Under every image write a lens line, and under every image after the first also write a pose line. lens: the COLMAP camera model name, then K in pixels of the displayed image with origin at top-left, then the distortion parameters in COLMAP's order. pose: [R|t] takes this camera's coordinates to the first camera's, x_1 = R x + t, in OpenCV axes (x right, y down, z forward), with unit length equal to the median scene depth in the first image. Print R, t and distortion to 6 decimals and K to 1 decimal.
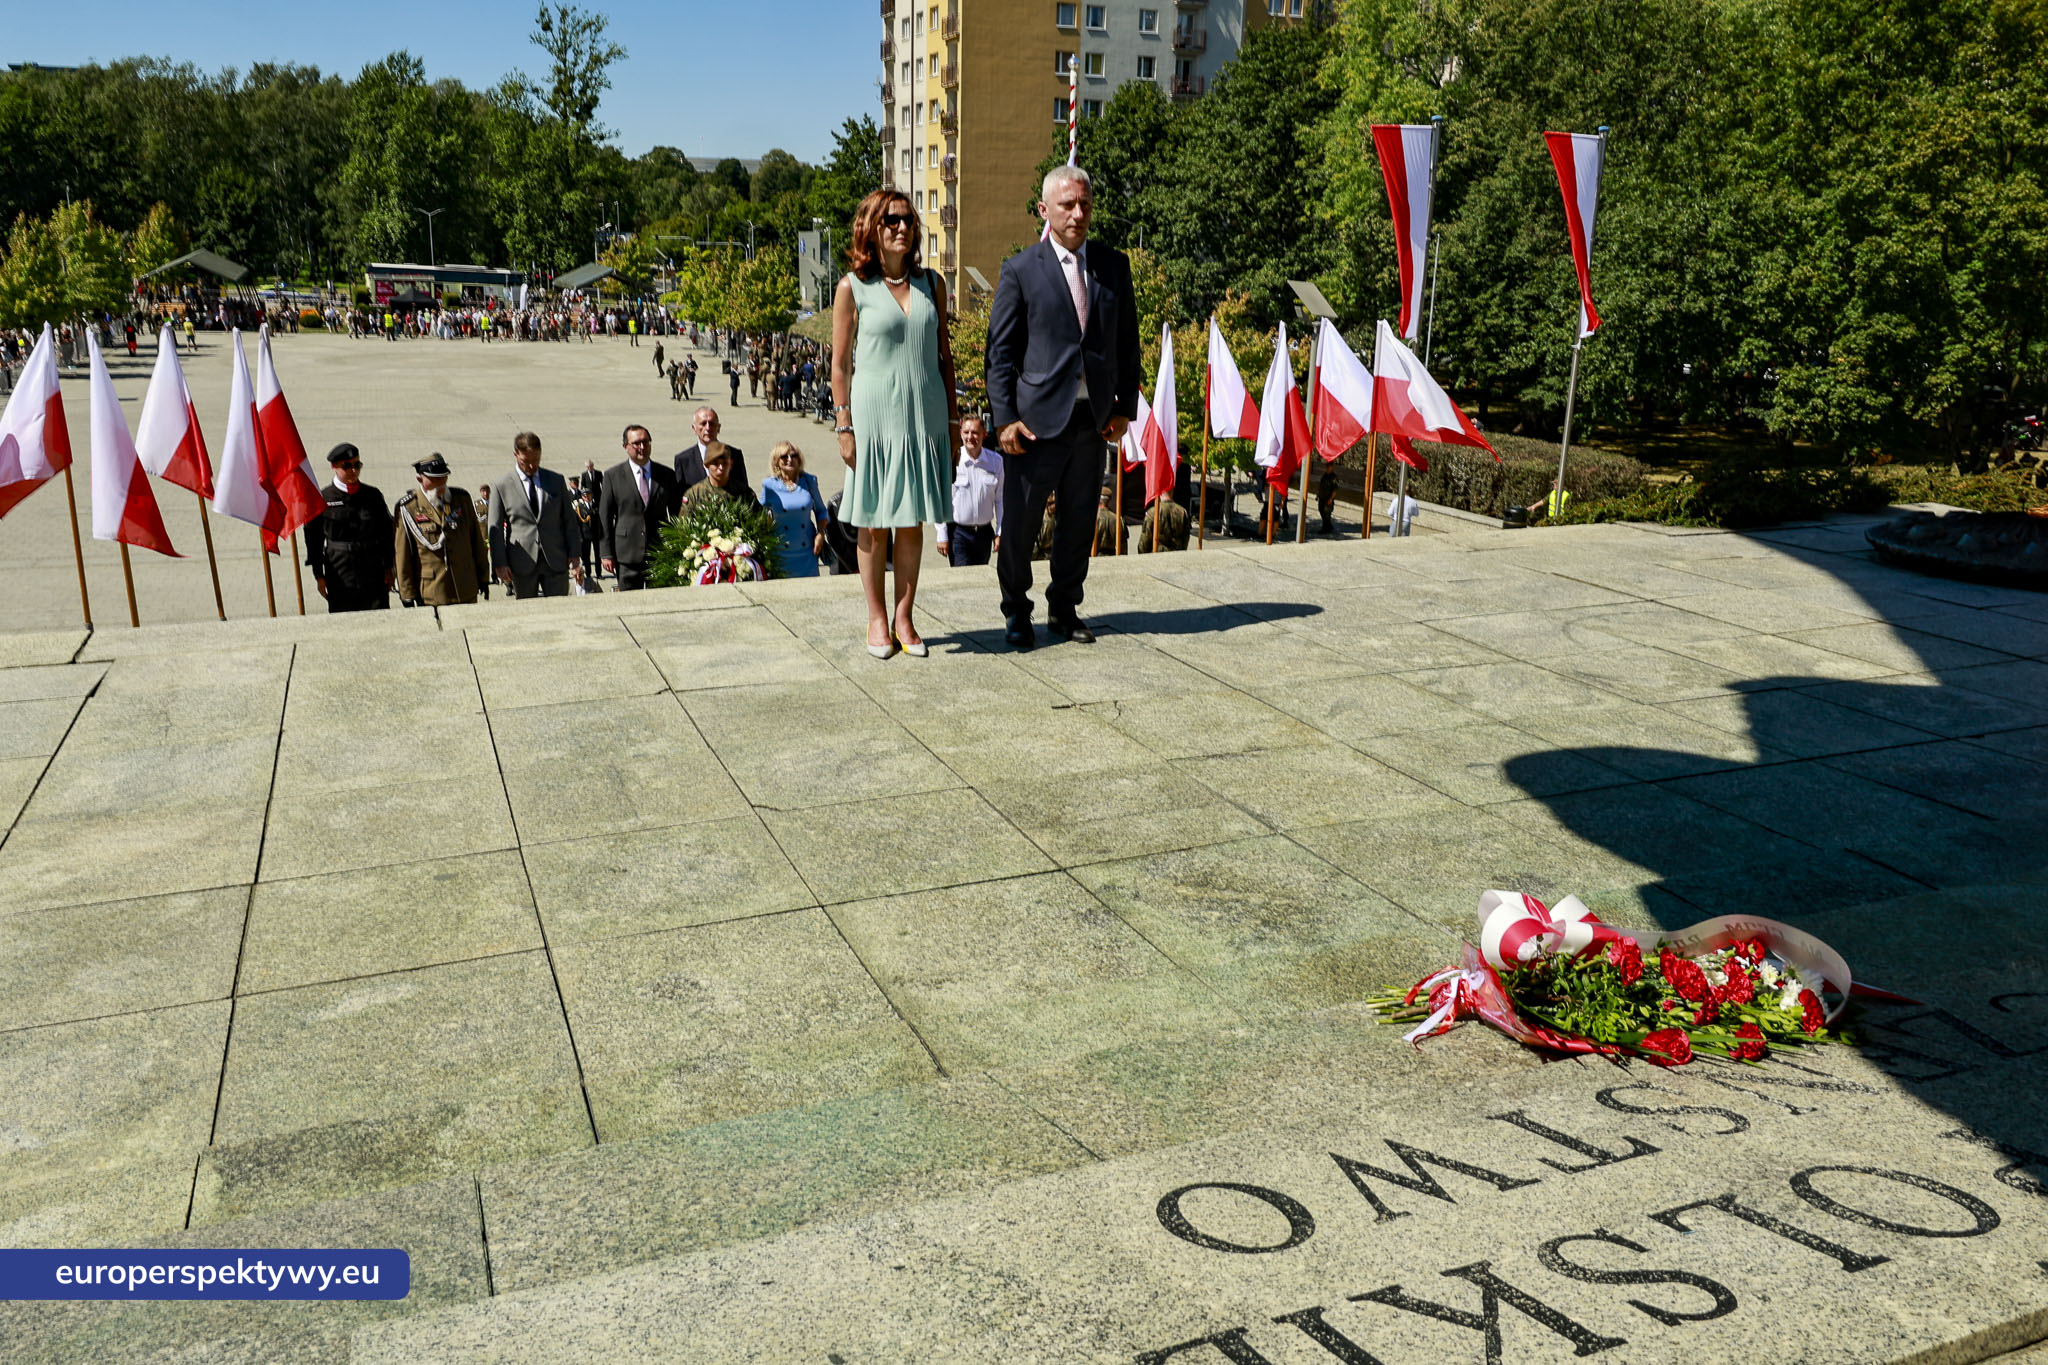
lens RADIAL K [[1554.7, 0, 967.2], [0, 1554.7, 669.3], [0, 0, 1]] dist [-0.000172, 0.000253]
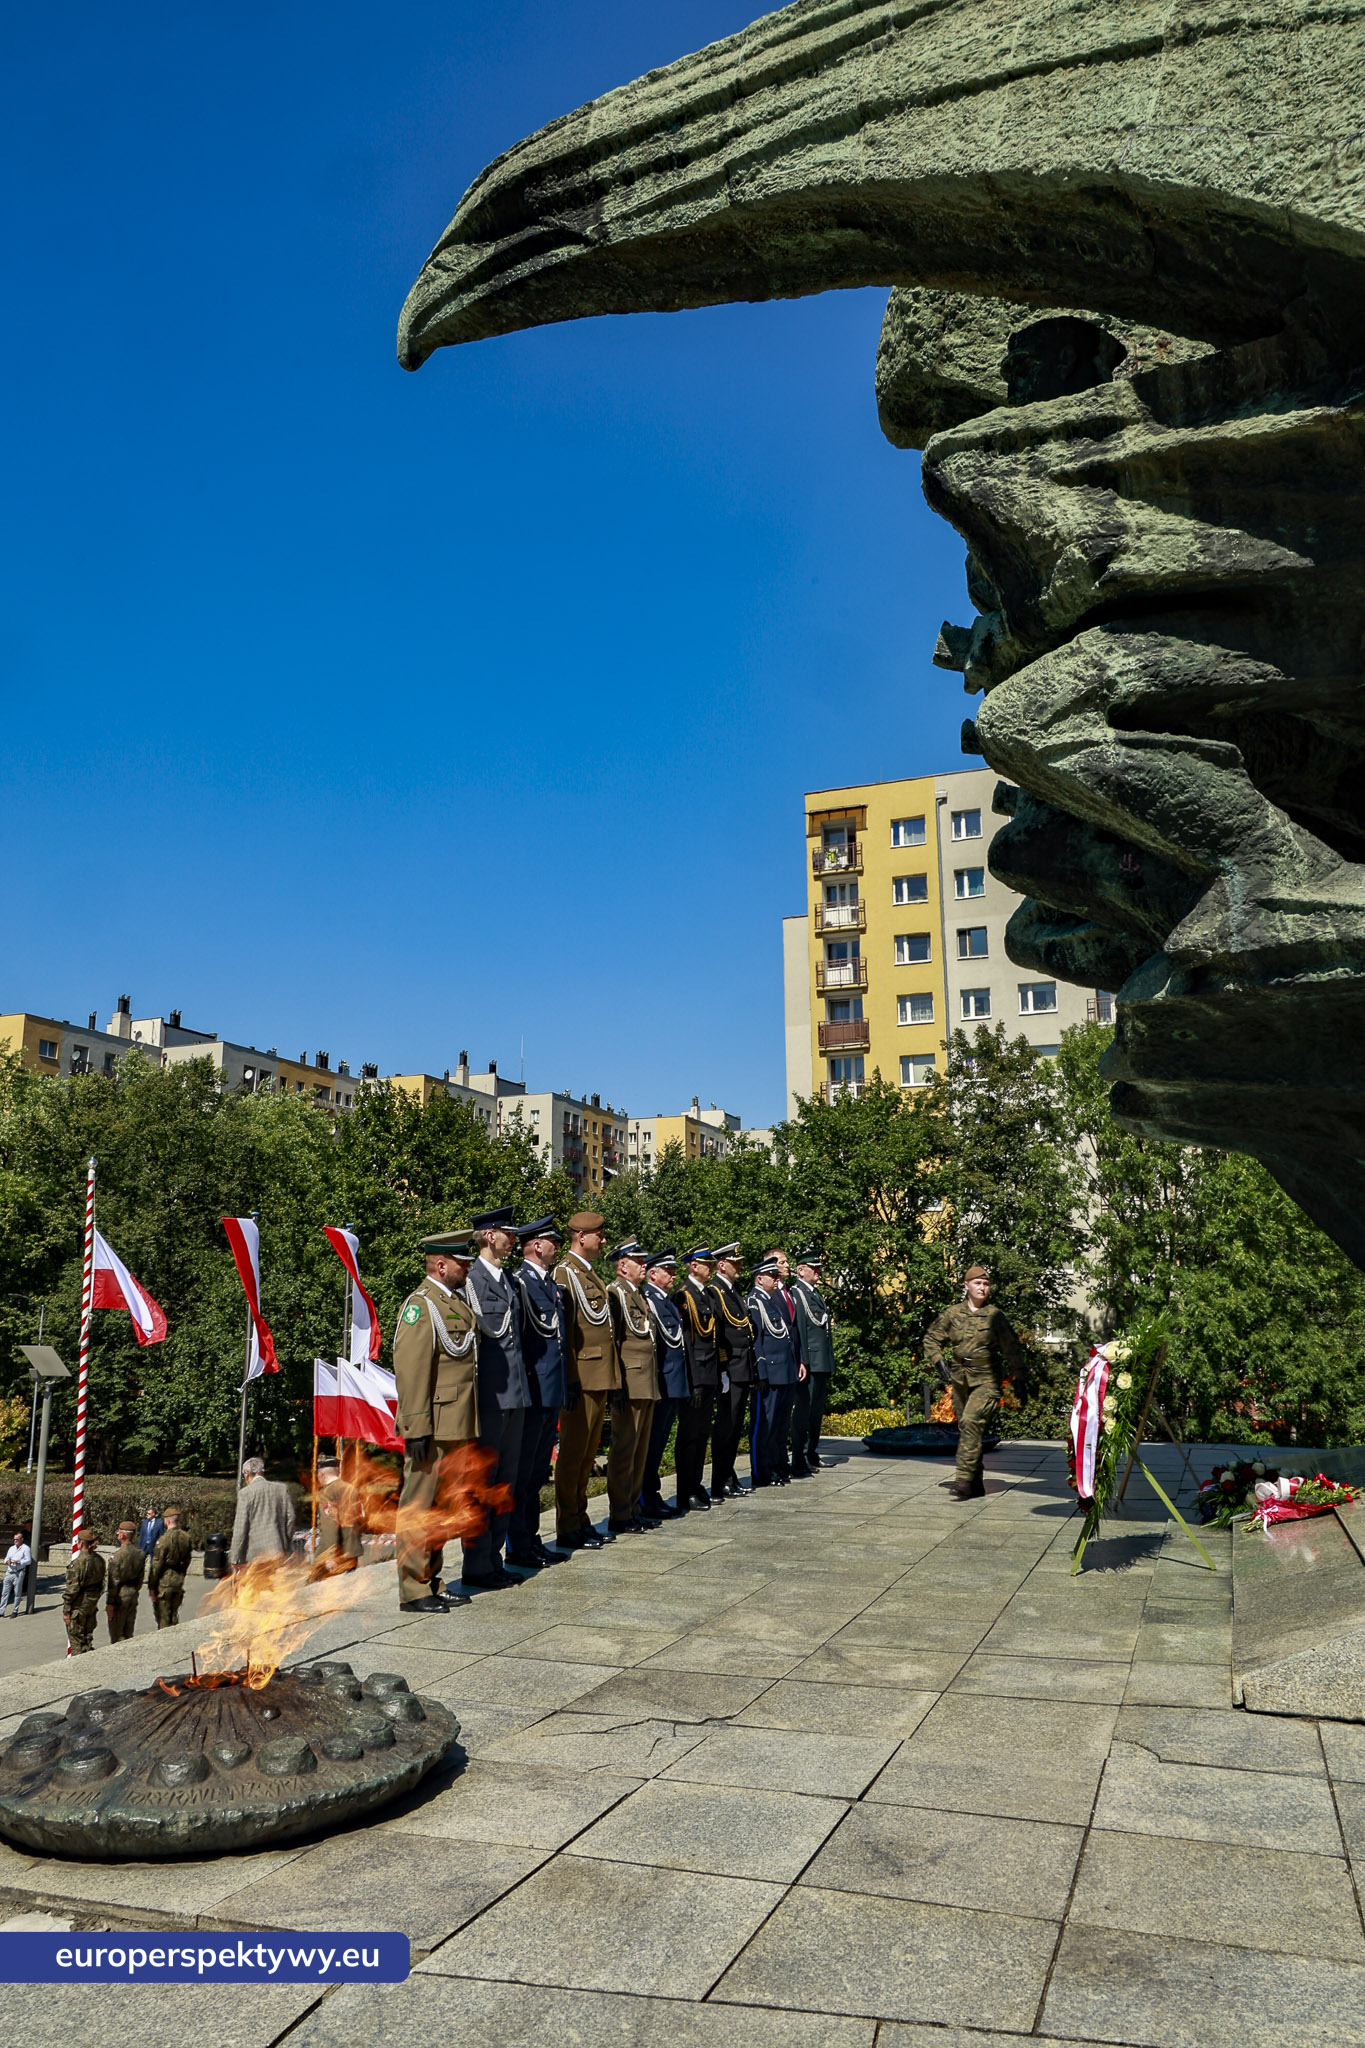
lens RADIAL K [[1554.7, 0, 663.1], [0, 1554.7, 1021.0], [0, 0, 1]] dist [-0.000172, 0.000253]
pose [[0.642011, 0.129073, 0.755753, -0.363744], [0.217862, 0.914381, -0.341239, 0.012132], [-0.735090, 0.383729, 0.558922, -0.029014]]
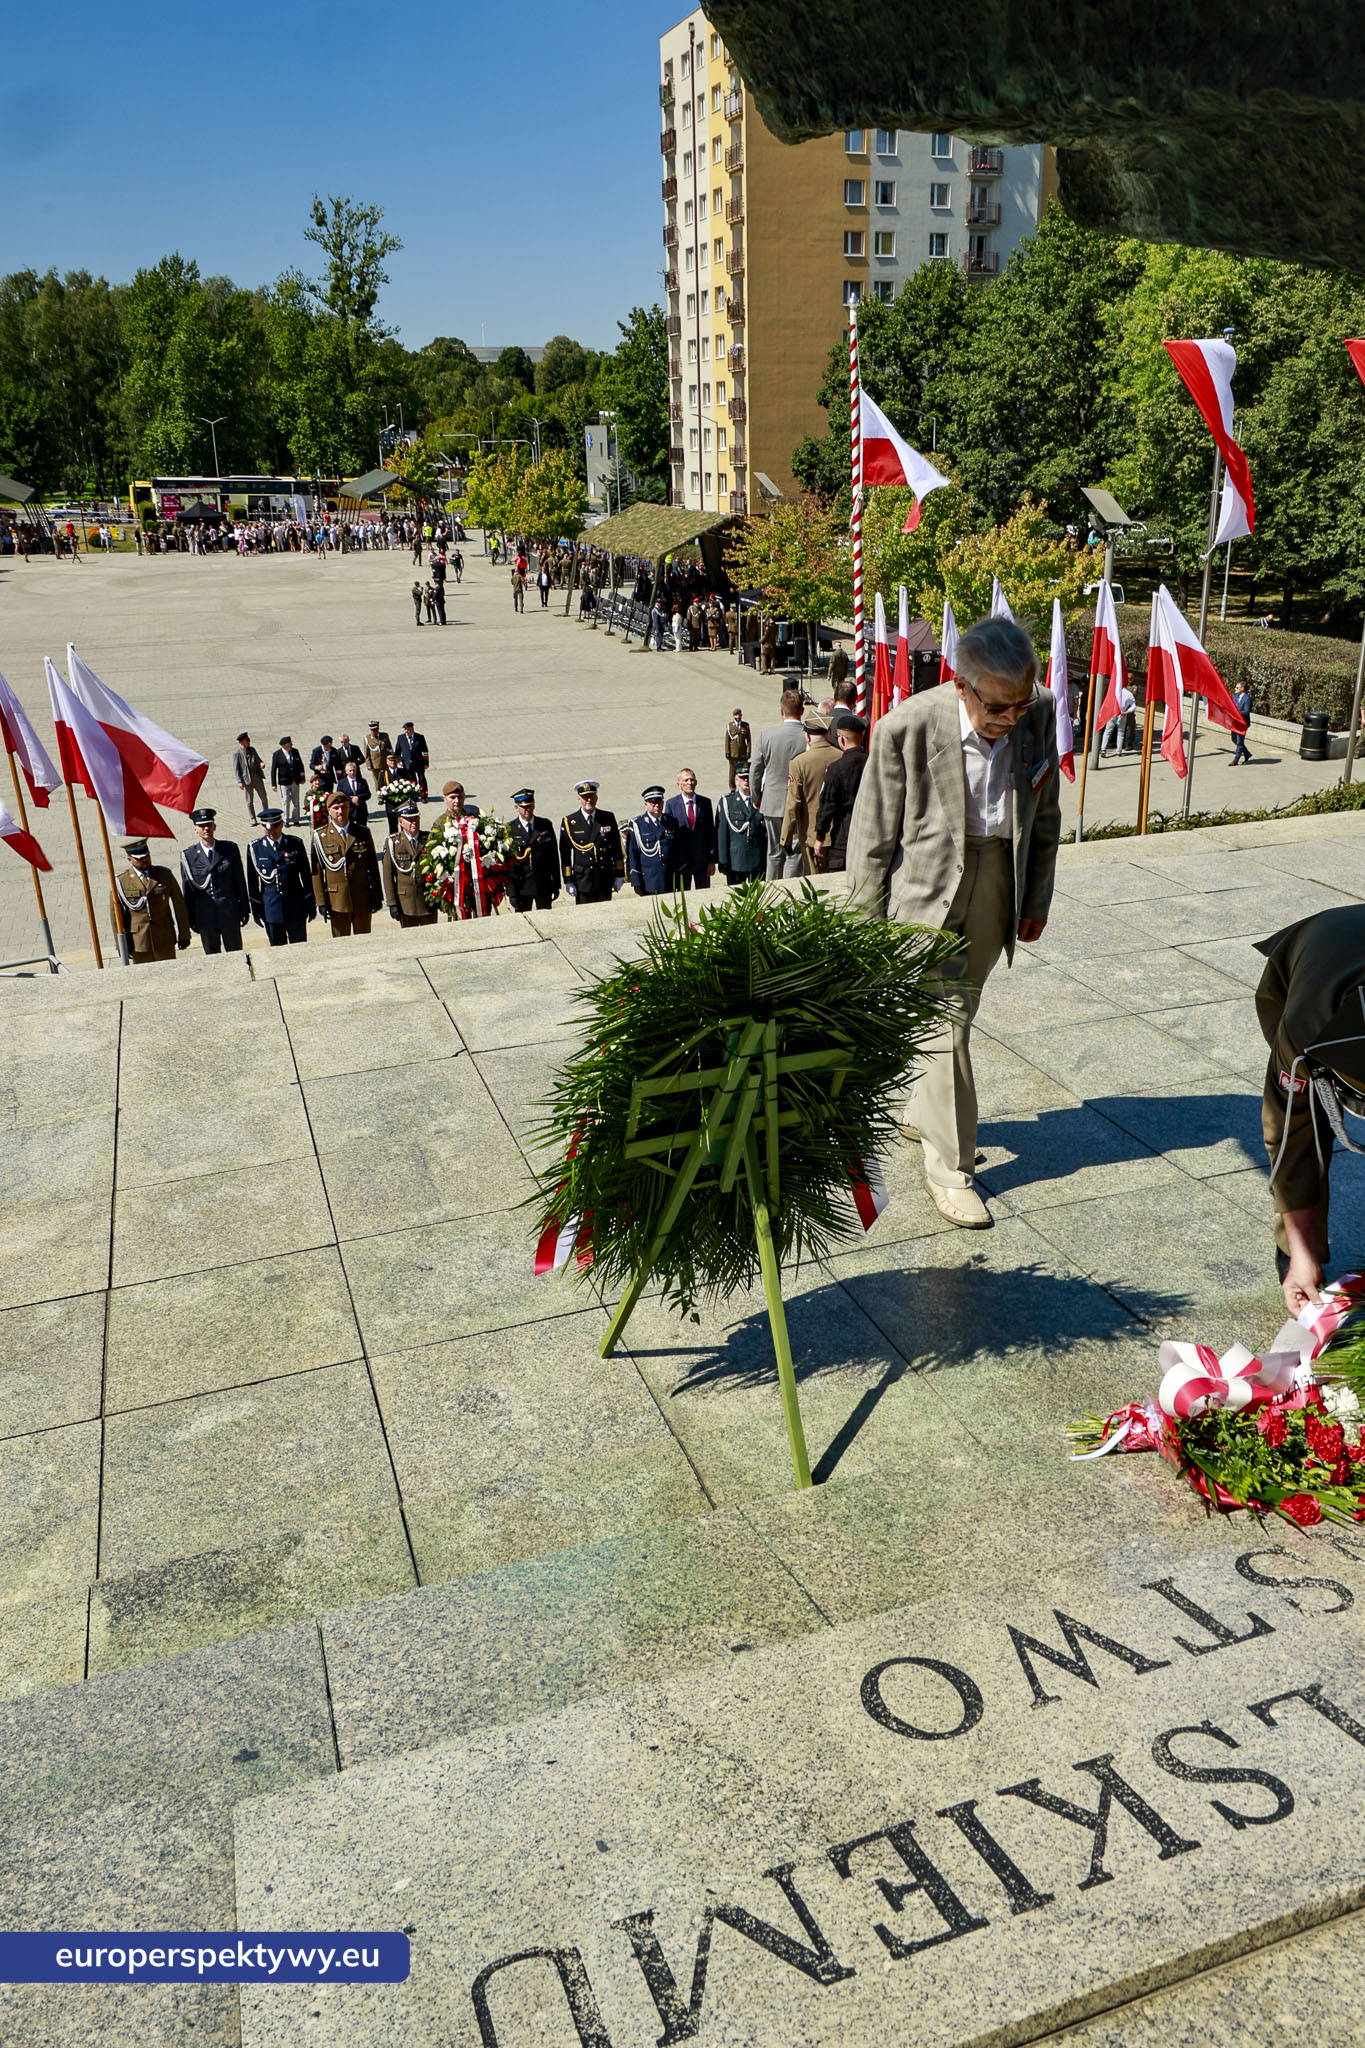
lens RADIAL K [[1554.7, 0, 723.5], [0, 1554.7, 1006.6], [0, 0, 1]] dist [-0.000172, 0.000253]
pose [[0.999241, -0.021160, -0.032707, 0.005713], [0.024344, 0.994666, 0.100231, -0.028869], [0.030412, -0.100951, 0.994426, -0.016907]]
